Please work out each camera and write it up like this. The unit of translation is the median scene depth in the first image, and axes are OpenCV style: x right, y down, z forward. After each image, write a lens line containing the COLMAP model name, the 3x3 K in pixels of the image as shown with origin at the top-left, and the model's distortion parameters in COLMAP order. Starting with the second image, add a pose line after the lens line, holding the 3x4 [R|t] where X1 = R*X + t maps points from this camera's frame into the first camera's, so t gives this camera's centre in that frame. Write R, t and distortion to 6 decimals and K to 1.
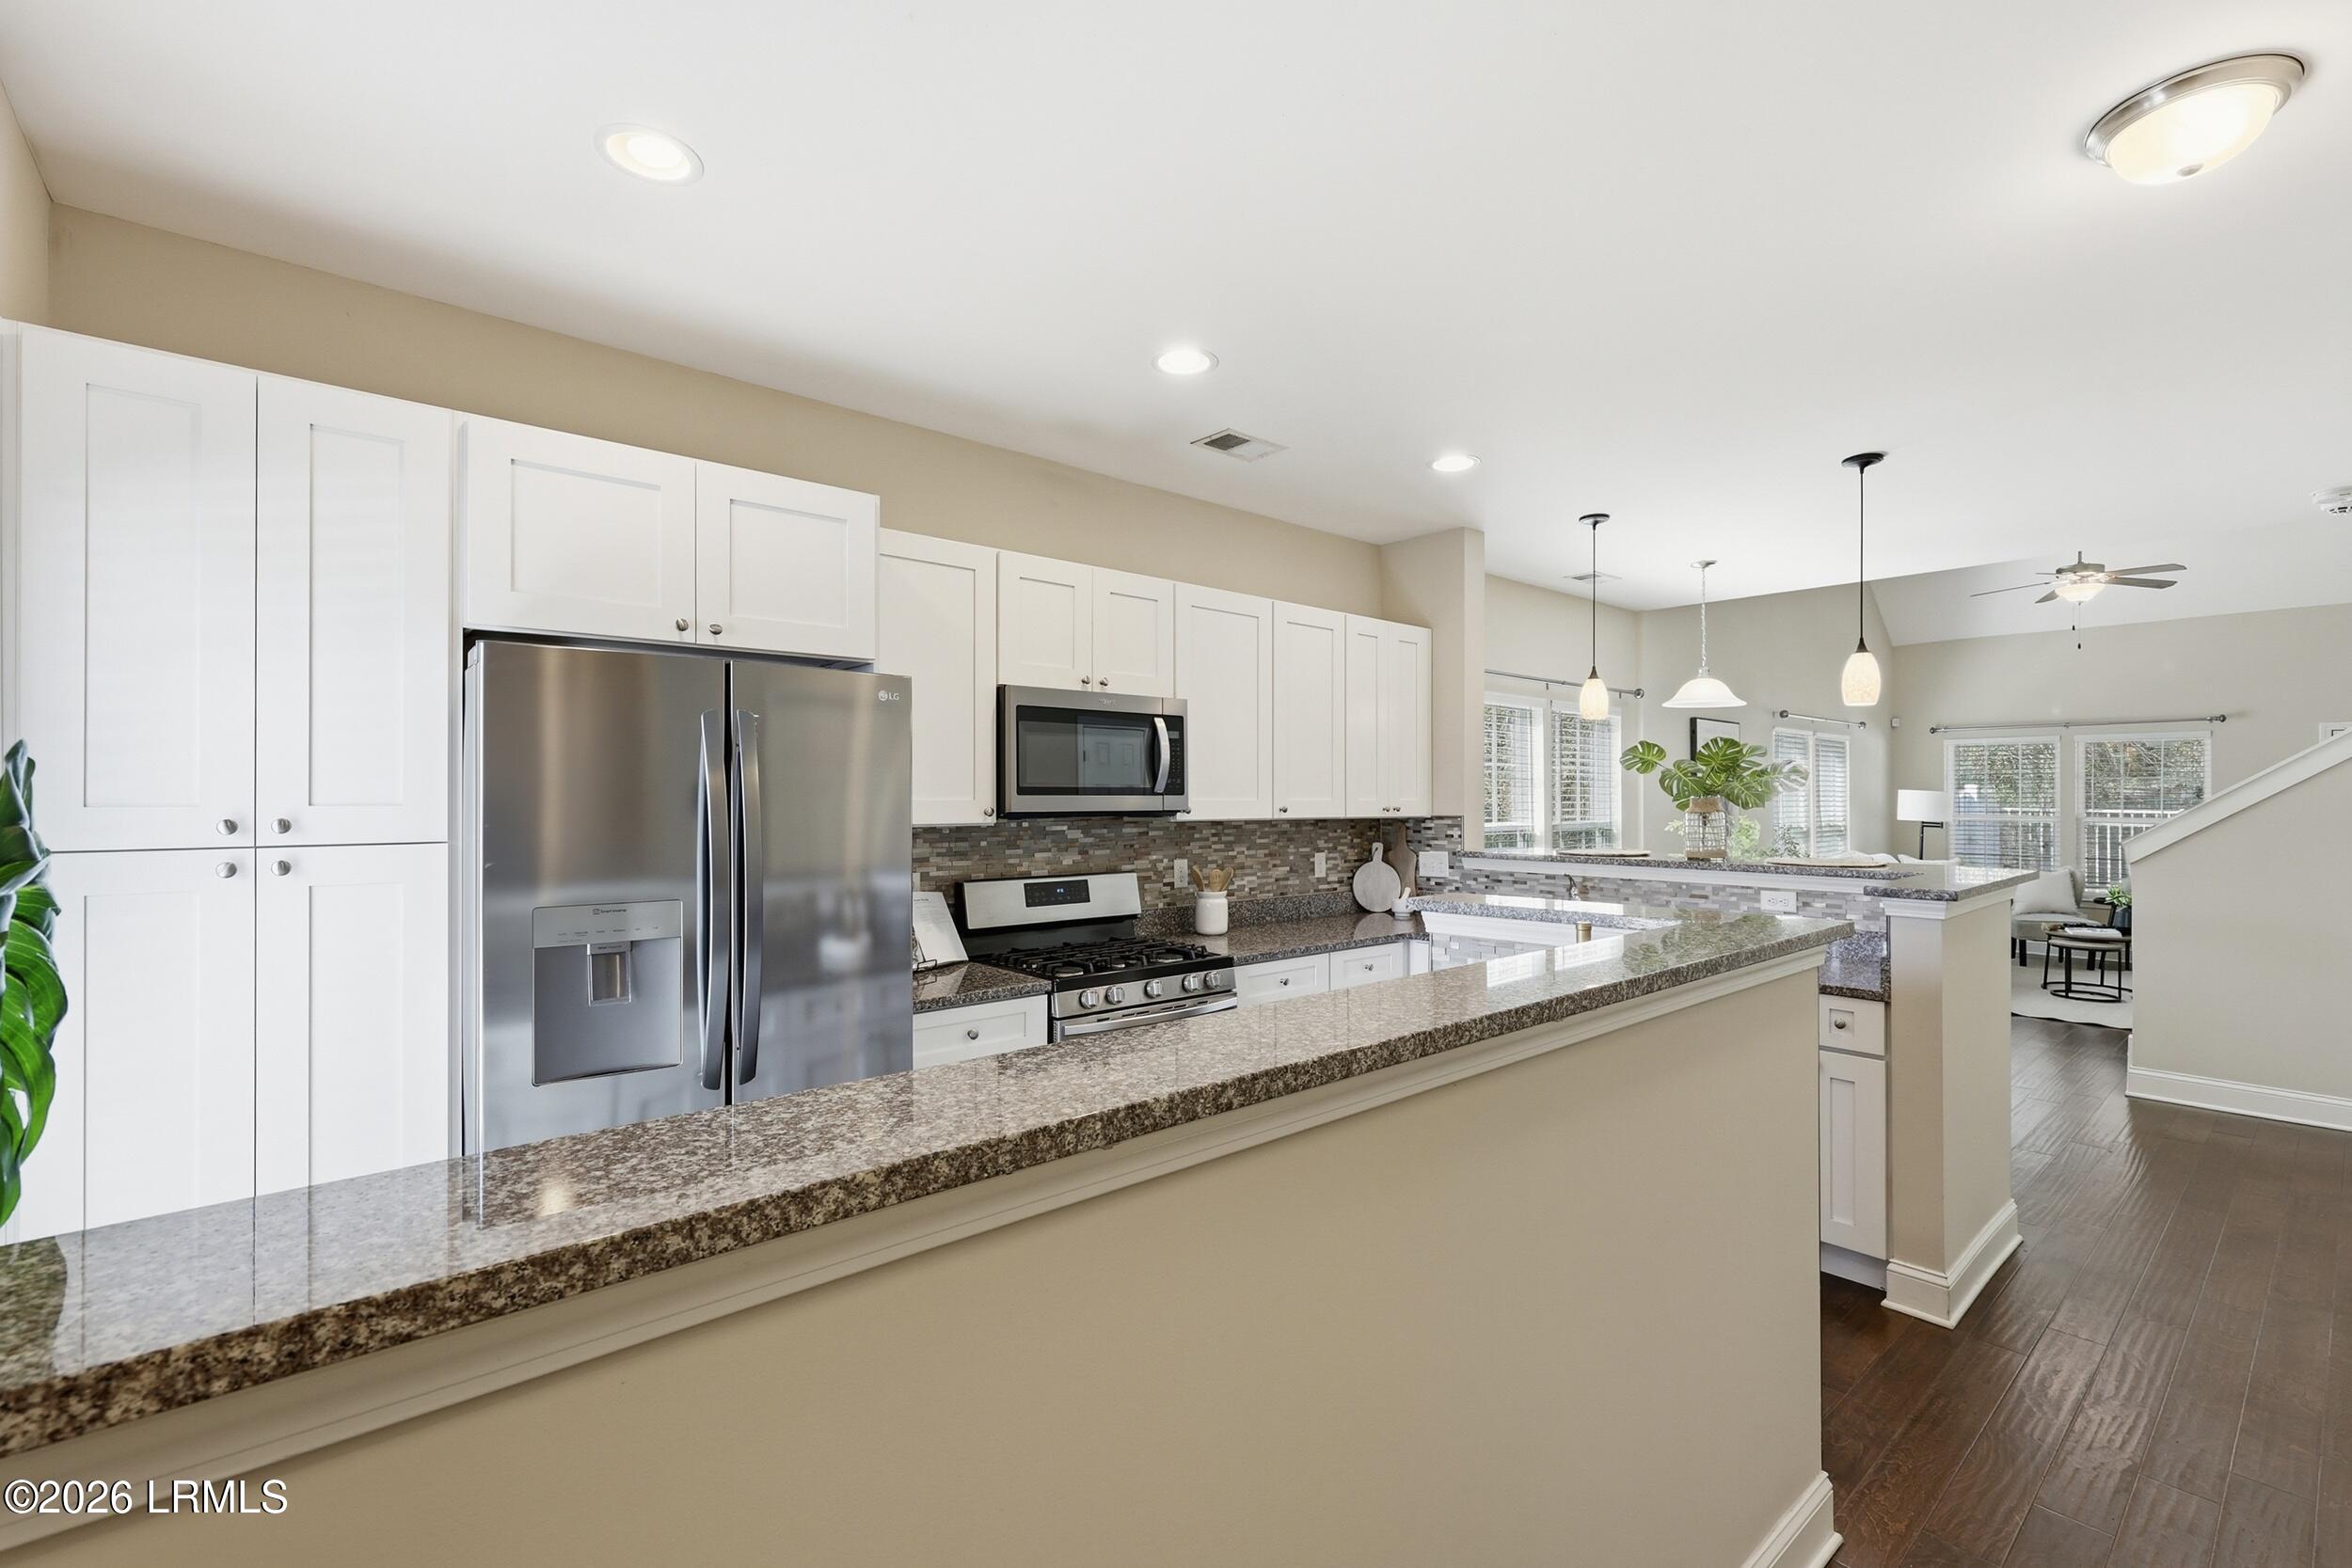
lens RADIAL K [[982.2, 0, 1176.0], [0, 982.2, 784.0], [0, 0, 1]] dist [0.000679, -0.000044]
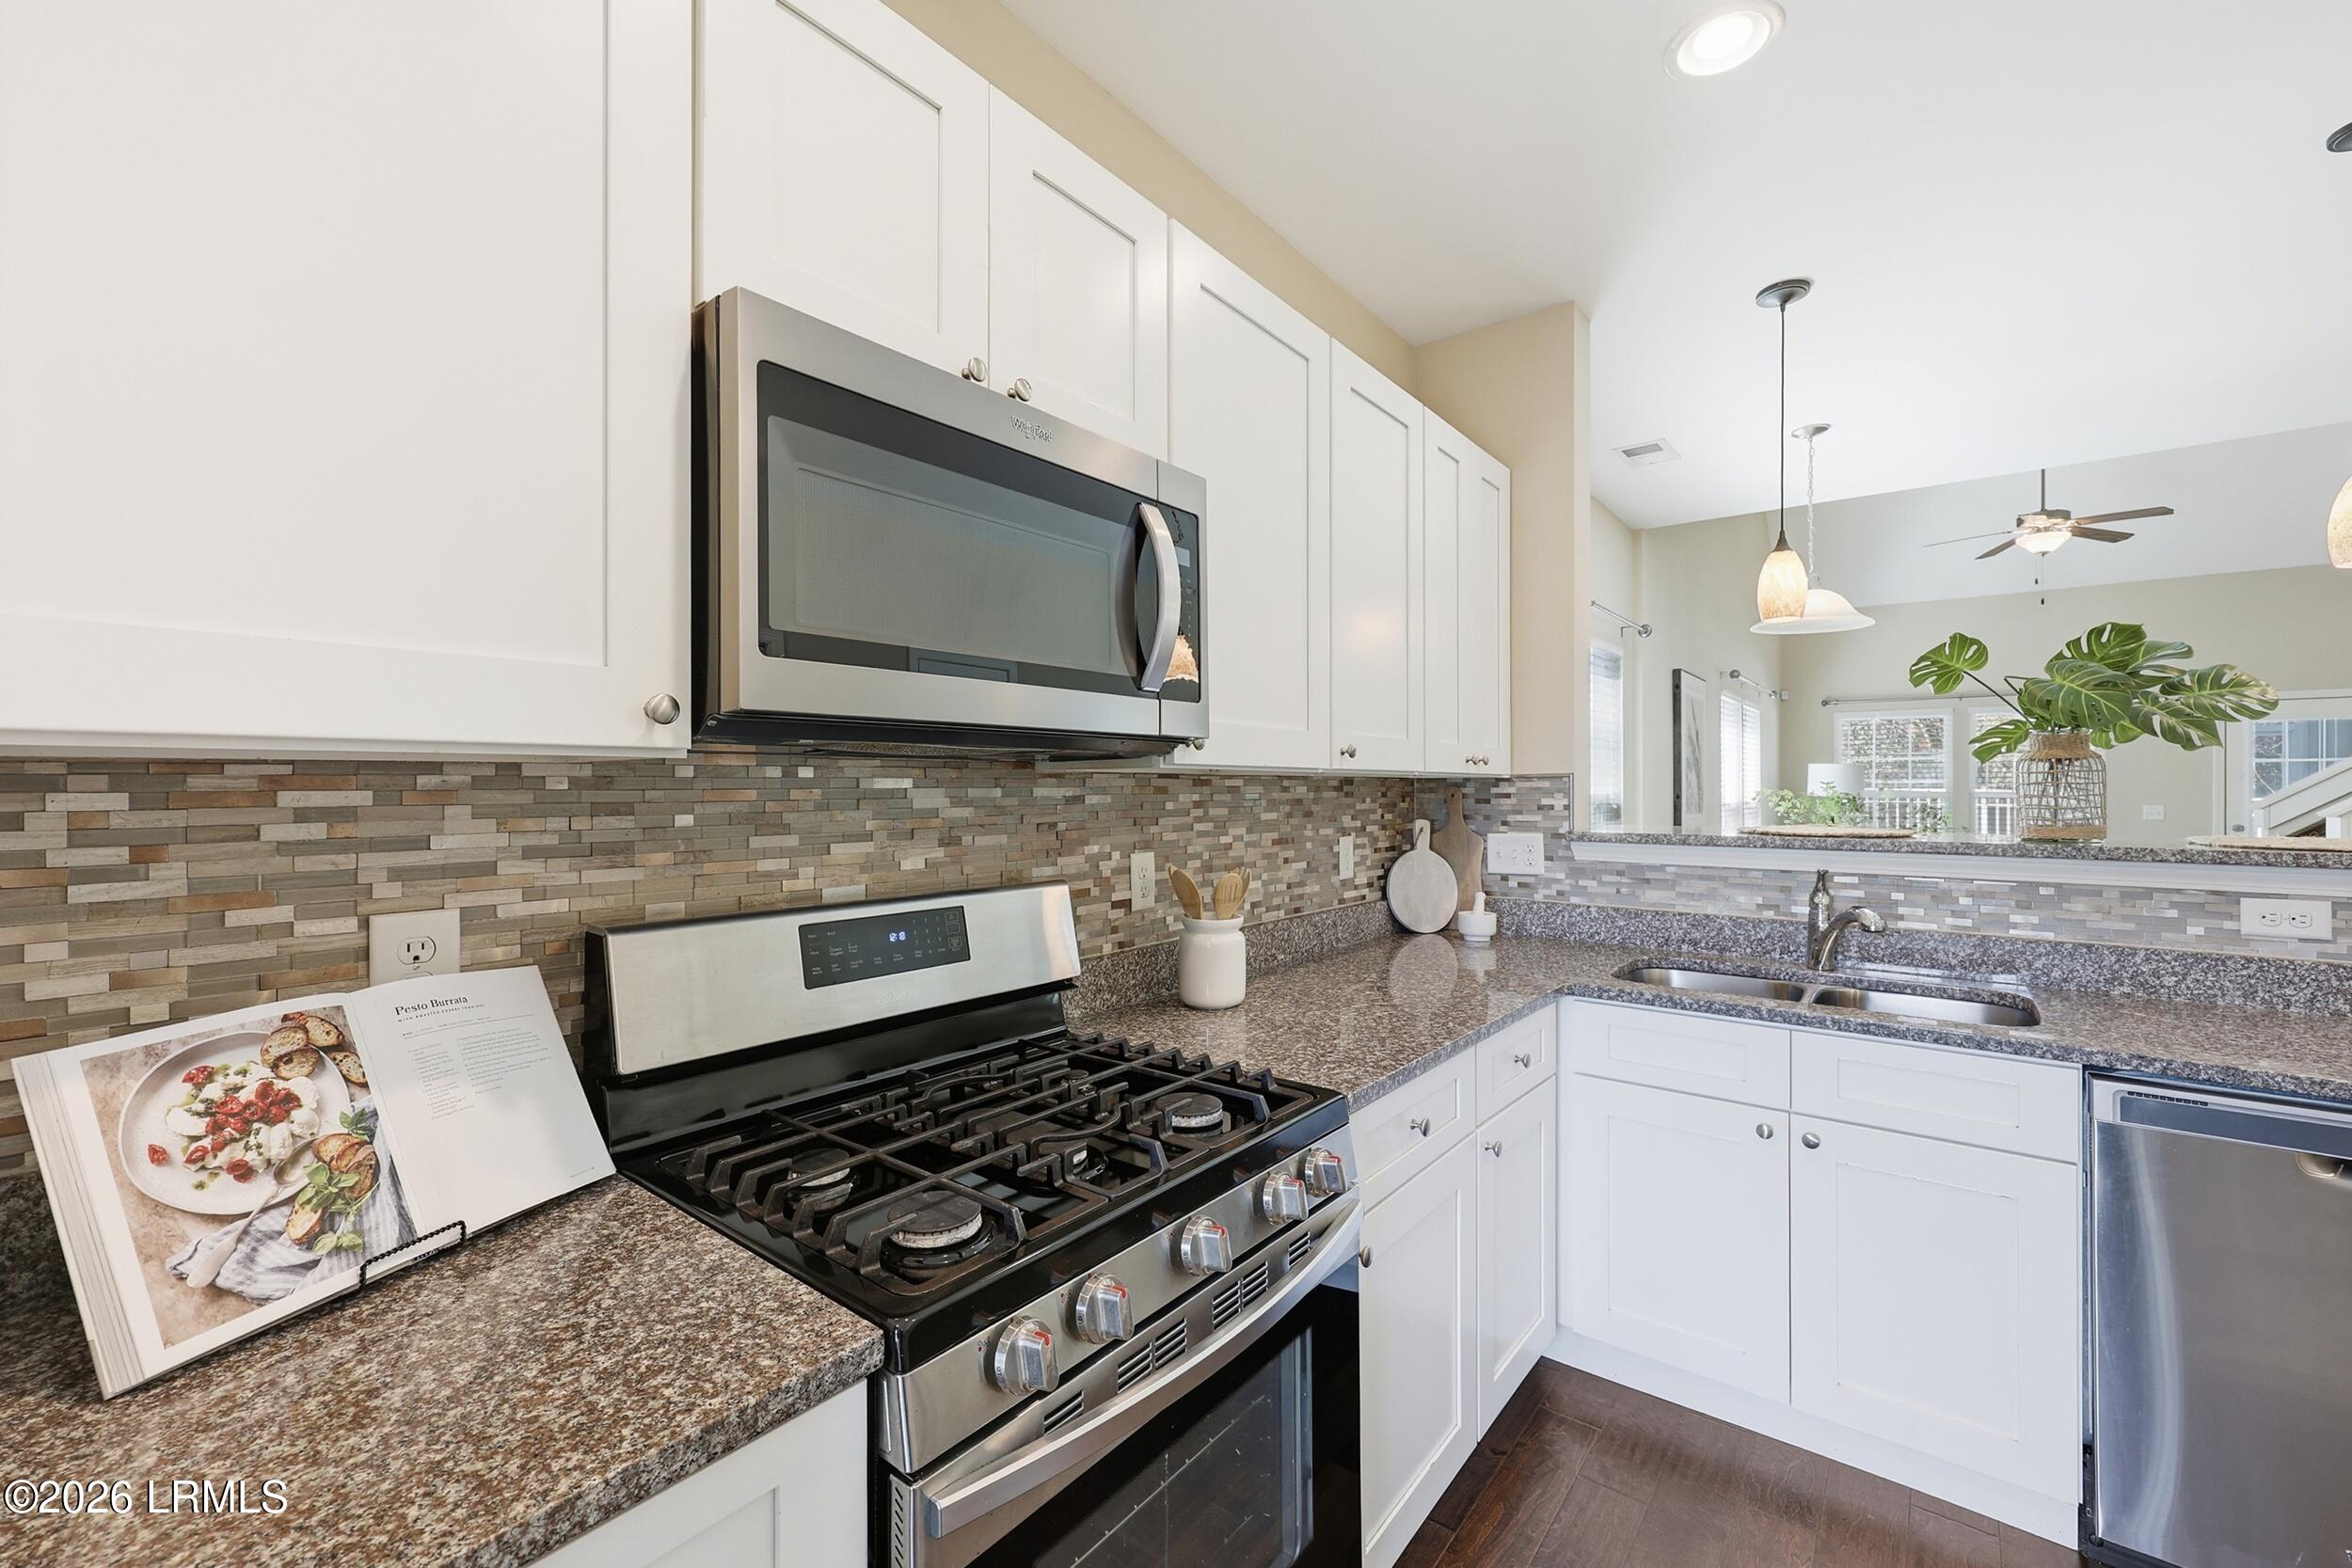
lens RADIAL K [[982.2, 0, 1176.0], [0, 982.2, 784.0], [0, 0, 1]] dist [0.000679, -0.000044]
pose [[0.984050, -0.001214, 0.177886, -0.070737], [-0.001368, 0.999896, 0.014389, 0.036684], [-0.177885, -0.014403, 0.983946, 0.536127]]
